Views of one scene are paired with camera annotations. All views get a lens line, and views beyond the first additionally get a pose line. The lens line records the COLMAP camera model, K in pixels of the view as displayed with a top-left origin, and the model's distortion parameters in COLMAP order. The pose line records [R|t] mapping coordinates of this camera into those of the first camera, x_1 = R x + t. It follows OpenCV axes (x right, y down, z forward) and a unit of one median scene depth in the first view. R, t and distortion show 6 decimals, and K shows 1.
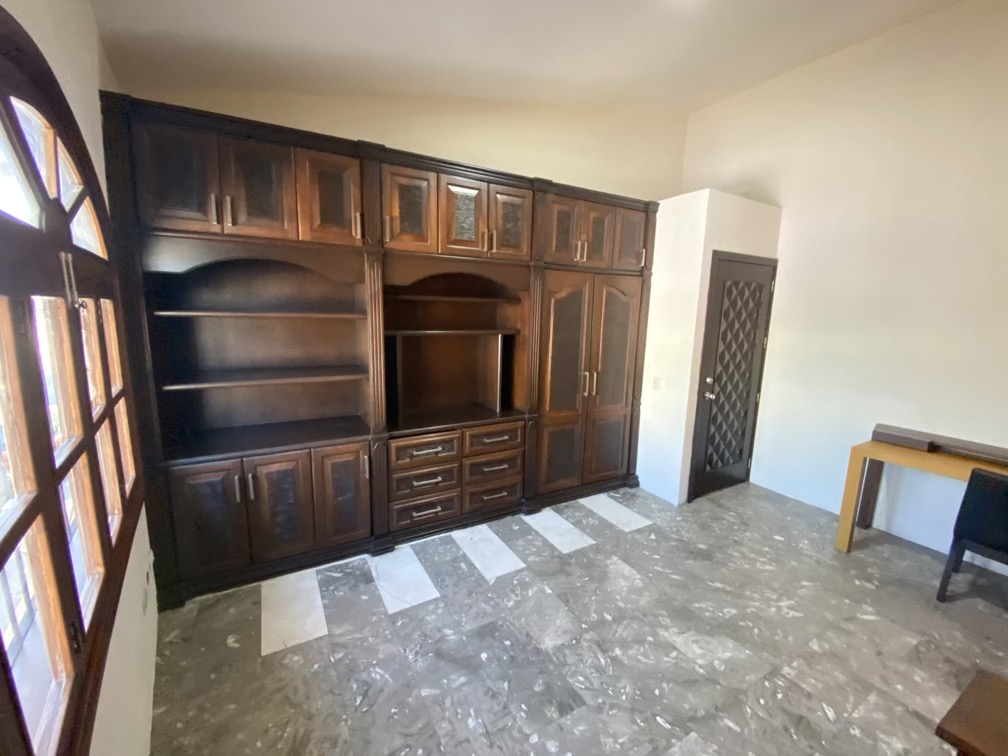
lens RADIAL K [[405.2, 0, 501.8], [0, 405.2, 377.3], [0, 0, 1]] dist [0.040804, -0.026849]
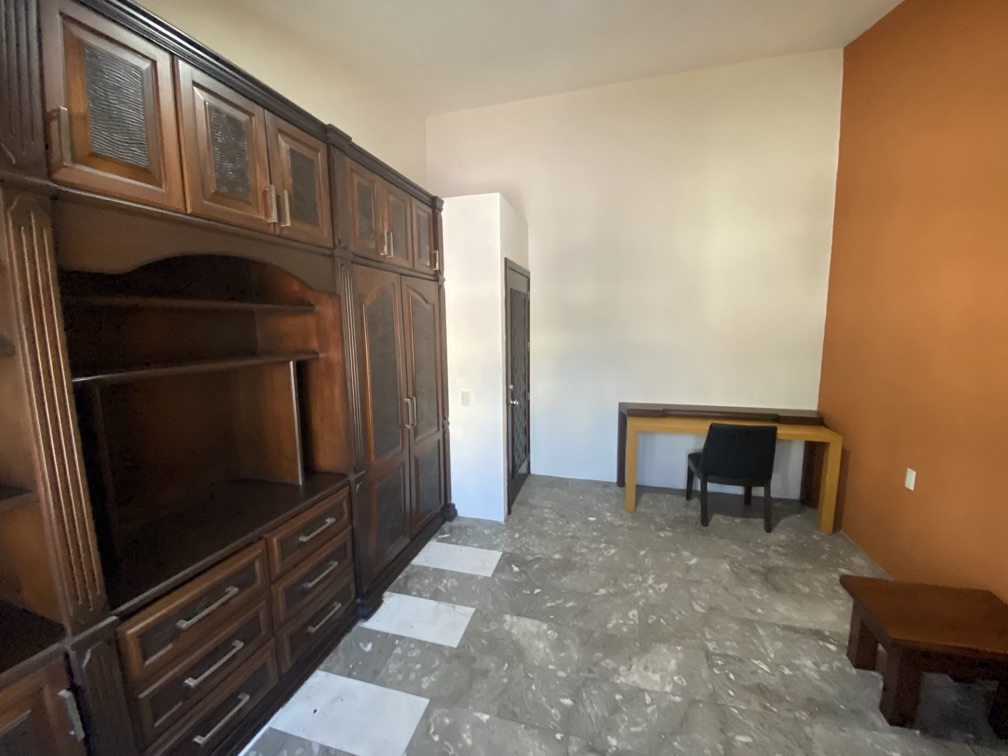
lens RADIAL K [[407.6, 0, 504.0], [0, 407.6, 378.0], [0, 0, 1]] dist [0.029402, -0.023720]
pose [[0.717567, -0.123565, 0.685440, -0.230118], [0.140860, 0.989546, 0.030925, -0.060681], [-0.682096, 0.074361, 0.727472, 0.354872]]
